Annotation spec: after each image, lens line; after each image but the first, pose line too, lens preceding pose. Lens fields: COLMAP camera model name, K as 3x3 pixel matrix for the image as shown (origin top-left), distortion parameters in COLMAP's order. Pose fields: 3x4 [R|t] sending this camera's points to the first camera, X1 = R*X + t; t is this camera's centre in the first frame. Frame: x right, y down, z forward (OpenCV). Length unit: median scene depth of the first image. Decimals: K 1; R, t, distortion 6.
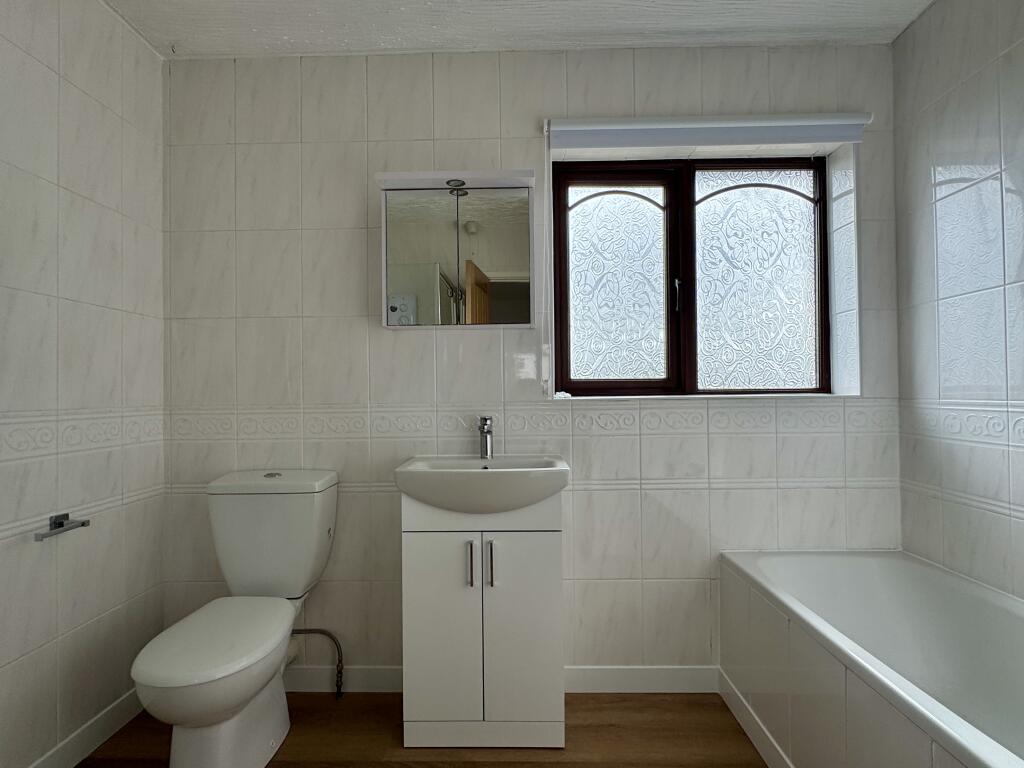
lens RADIAL K [[534.6, 0, 512.0], [0, 534.6, 384.0], [0, 0, 1]] dist [-0.000790, -0.000094]
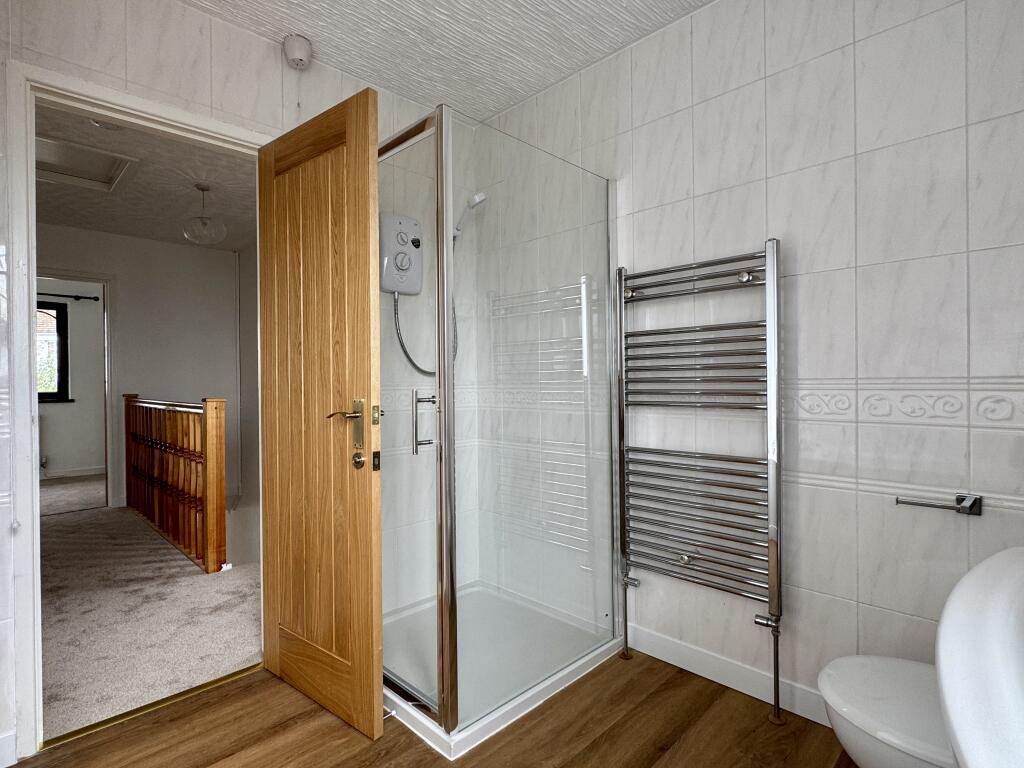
lens RADIAL K [[534.6, 0, 512.0], [0, 534.6, 384.0], [0, 0, 1]] dist [-0.000790, -0.000094]
pose [[-0.692683, 0.051007, -0.719436, 0.329489], [0.049977, 0.998493, 0.022672, -0.000031], [0.719509, -0.020251, -0.694188, 1.088175]]
